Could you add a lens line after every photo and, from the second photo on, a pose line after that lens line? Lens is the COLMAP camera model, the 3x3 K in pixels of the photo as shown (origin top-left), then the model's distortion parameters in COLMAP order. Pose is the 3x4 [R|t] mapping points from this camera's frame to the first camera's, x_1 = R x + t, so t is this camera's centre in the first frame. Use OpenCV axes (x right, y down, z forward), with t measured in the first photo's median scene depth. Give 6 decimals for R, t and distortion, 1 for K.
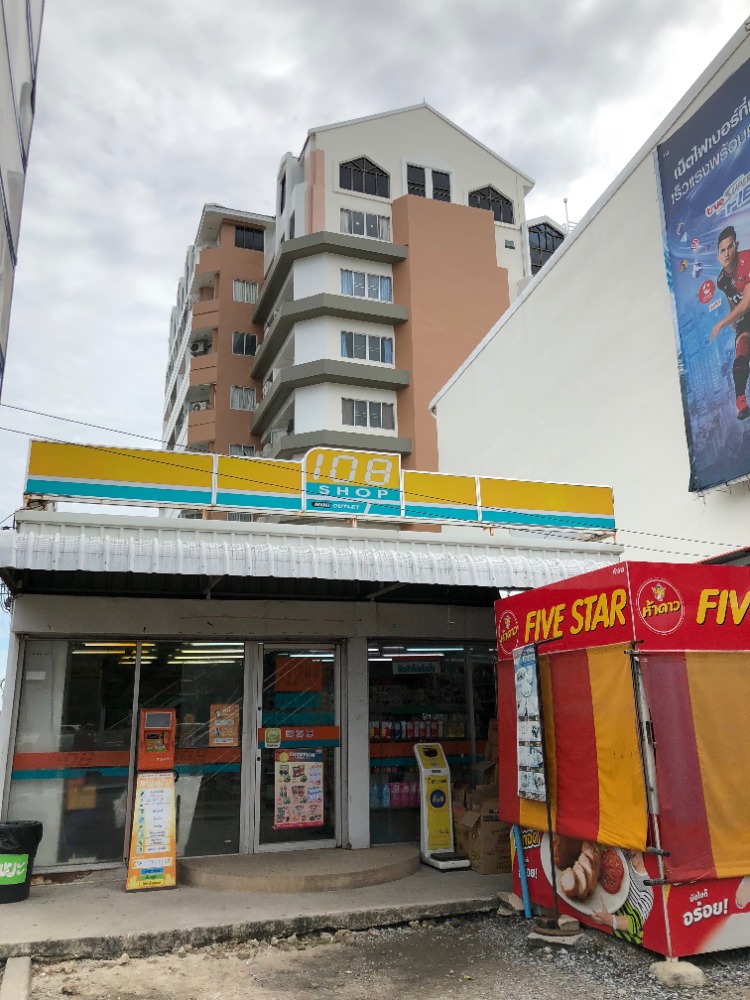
lens RADIAL K [[801.8, 0, 376.9], [0, 801.8, 506.0], [0, 0, 1]] dist [0.117415, -0.191835]
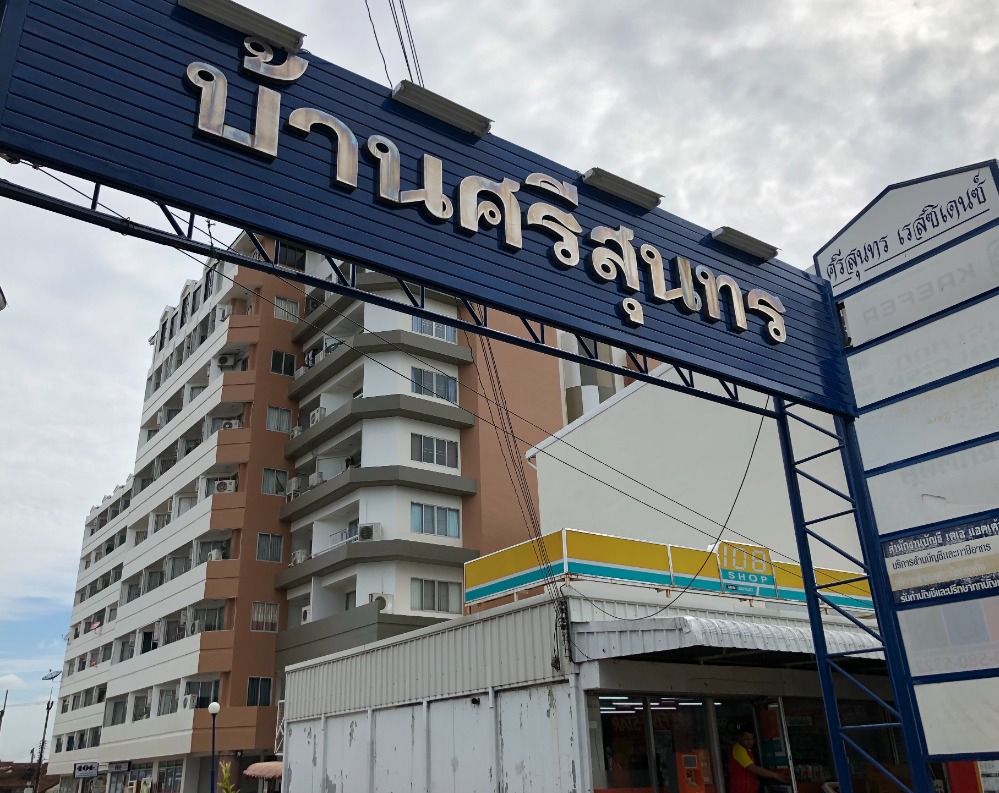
lens RADIAL K [[894.4, 0, 483.4], [0, 894.4, 392.4], [0, 0, 1]] dist [0.045299, -0.004613]
pose [[0.963018, 0.093299, 0.252766, -0.232259], [-0.055189, 0.986547, -0.153879, -0.018163], [-0.263723, 0.134238, 0.955212, -0.085940]]
